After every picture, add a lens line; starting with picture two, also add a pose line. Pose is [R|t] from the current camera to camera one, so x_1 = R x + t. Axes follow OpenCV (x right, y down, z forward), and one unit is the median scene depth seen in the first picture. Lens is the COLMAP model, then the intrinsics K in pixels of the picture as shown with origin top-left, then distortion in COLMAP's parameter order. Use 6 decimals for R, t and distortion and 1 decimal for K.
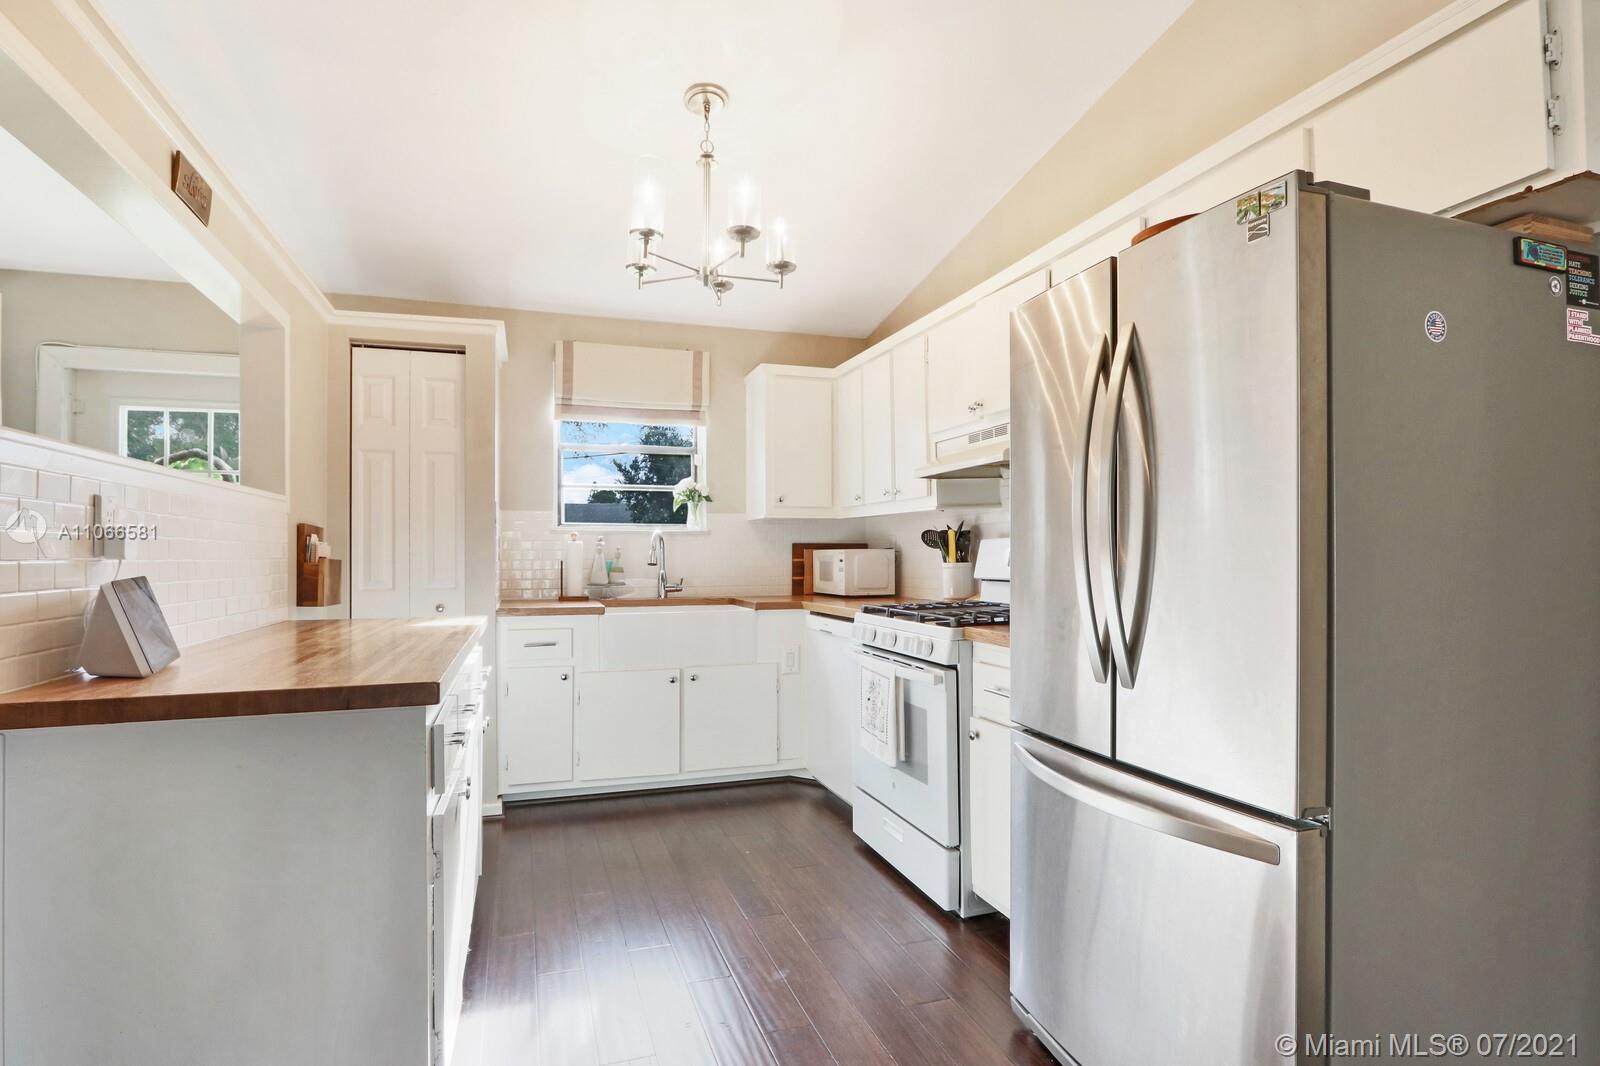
lens RADIAL K [[782.0, 0, 796.0], [0, 782.0, 568.0], [0, 0, 1]] dist [-0.008520, -0.000502]
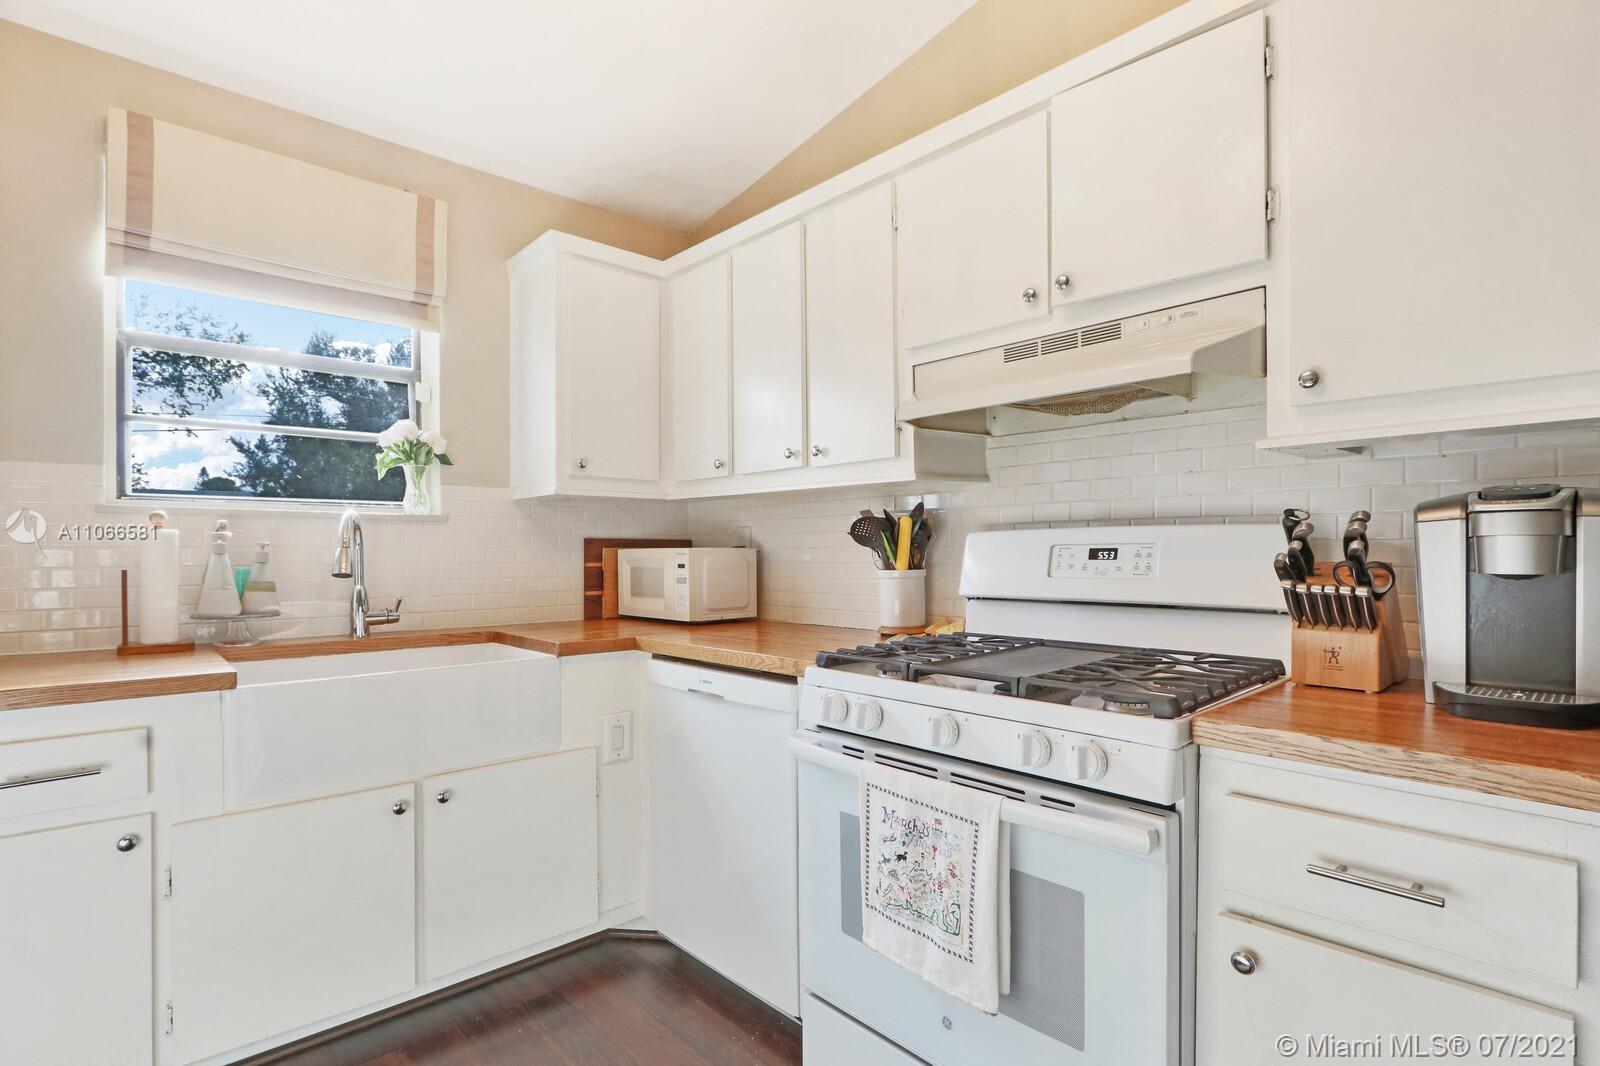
lens RADIAL K [[782.0, 0, 796.0], [0, 782.0, 568.0], [0, 0, 1]] dist [-0.008520, -0.000502]
pose [[0.921619, -0.006195, 0.388047, -0.102724], [0.006335, 0.999980, 0.000918, -0.007880], [-0.388045, 0.001612, 0.921639, 0.390098]]
